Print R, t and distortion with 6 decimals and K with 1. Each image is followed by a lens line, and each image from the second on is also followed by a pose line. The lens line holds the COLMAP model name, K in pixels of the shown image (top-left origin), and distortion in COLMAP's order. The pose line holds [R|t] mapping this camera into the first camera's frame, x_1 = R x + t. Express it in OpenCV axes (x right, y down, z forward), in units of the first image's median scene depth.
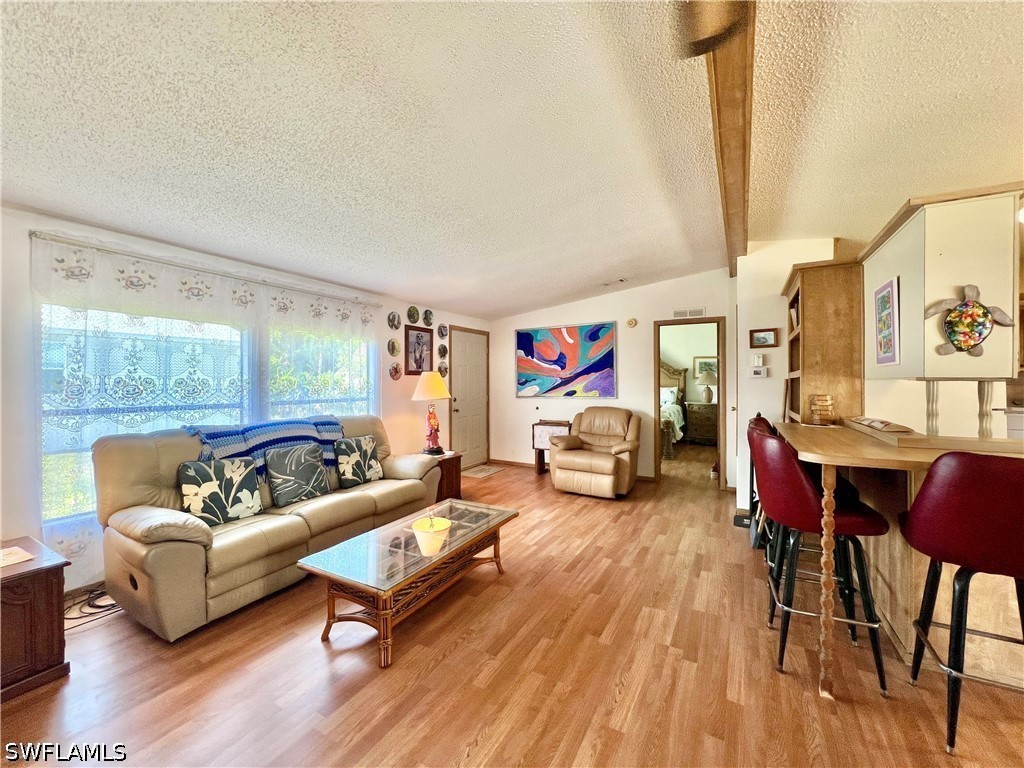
lens RADIAL K [[412.3, 0, 509.5], [0, 412.3, 382.0], [0, 0, 1]] dist [-0.001091, 0.000036]
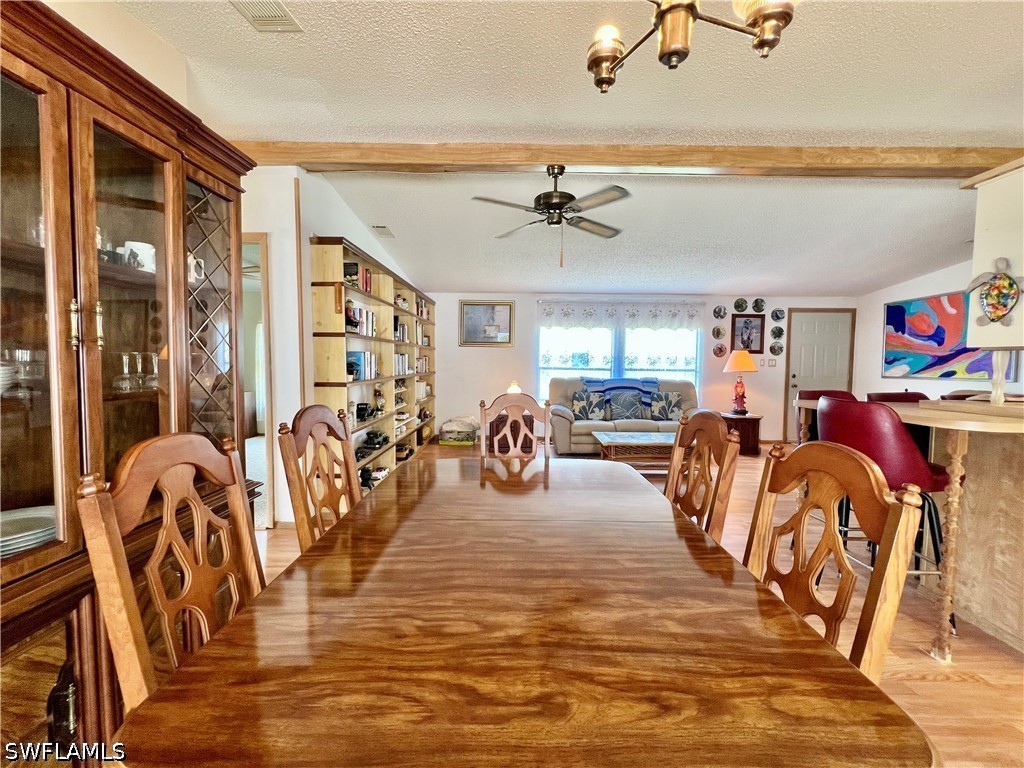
lens RADIAL K [[408.8, 0, 509.9], [0, 408.8, 381.3], [0, 0, 1]] dist [-0.001540, 0.000256]
pose [[0.483052, 0.050768, -0.874119, 0.633297], [-0.014219, 0.998641, 0.050142, 0.018829], [0.875476, -0.011792, 0.483117, -0.261525]]
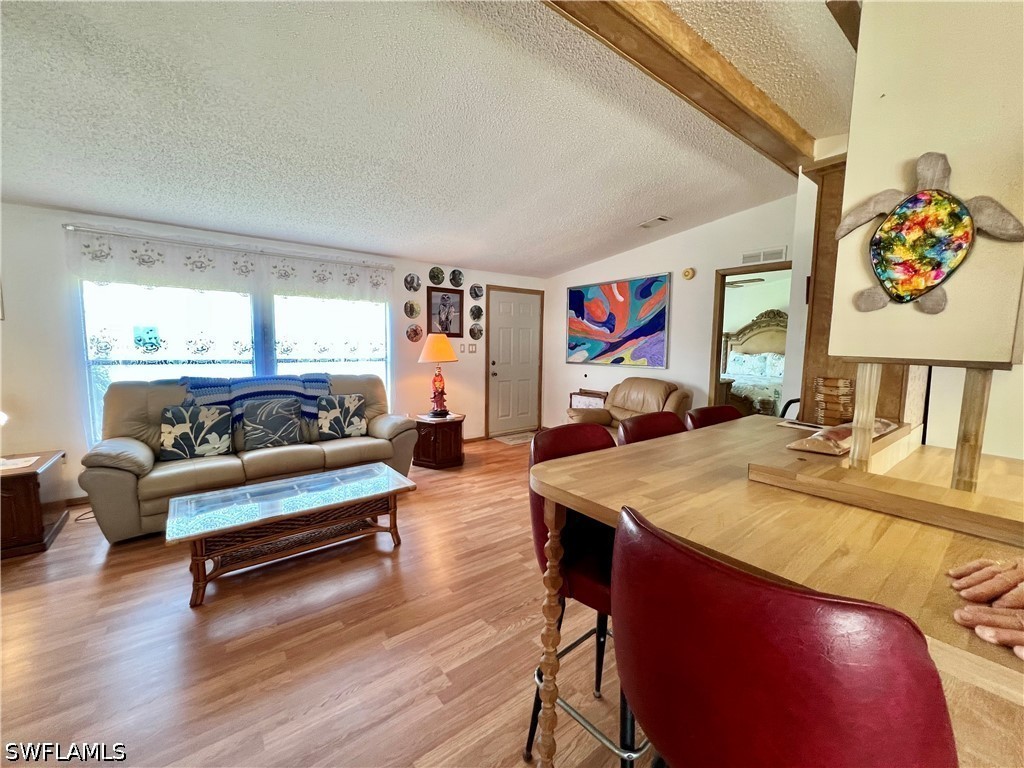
lens RADIAL K [[410.5, 0, 509.2], [0, 410.5, 382.5], [0, 0, 1]] dist [-0.002042, -0.000172]
pose [[0.920827, 0.054947, -0.386081, 0.388456], [-0.018155, 0.994991, 0.098305, -0.009620], [0.389549, -0.083512, 0.917212, 0.171317]]
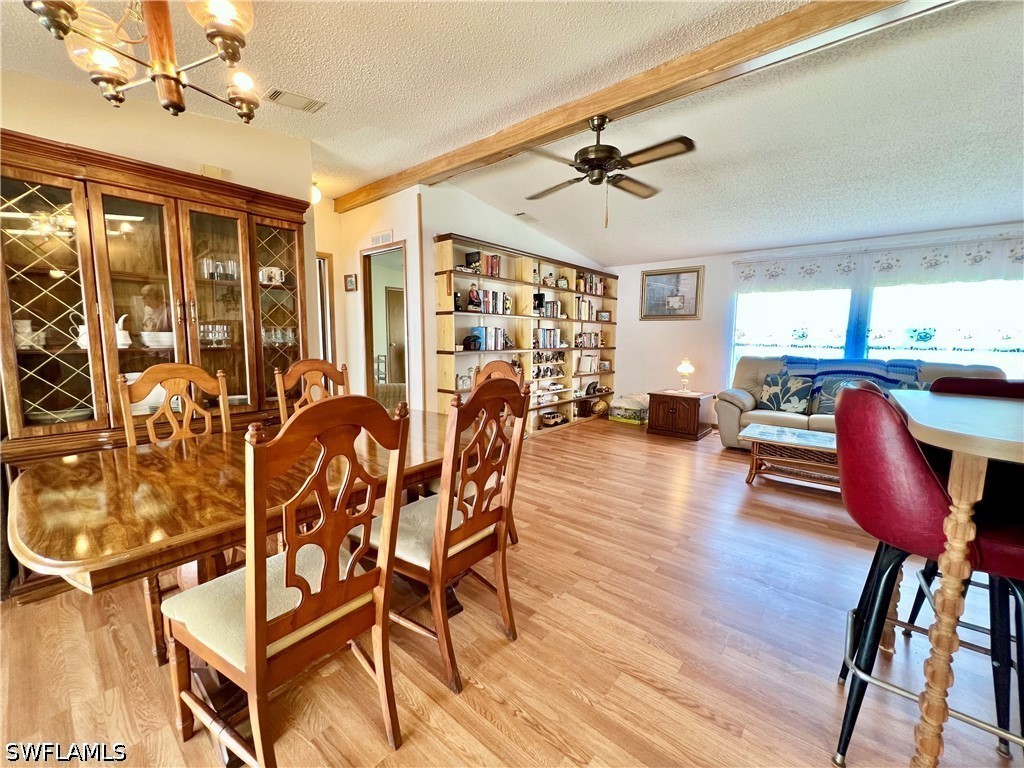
lens RADIAL K [[410.5, 0, 509.2], [0, 410.5, 382.5], [0, 0, 1]] dist [-0.002042, -0.000172]
pose [[-0.182142, 0.108979, -0.977214, 0.733895], [-0.011488, 0.993535, 0.112940, 0.026617], [0.983205, 0.031797, -0.179712, 0.124268]]
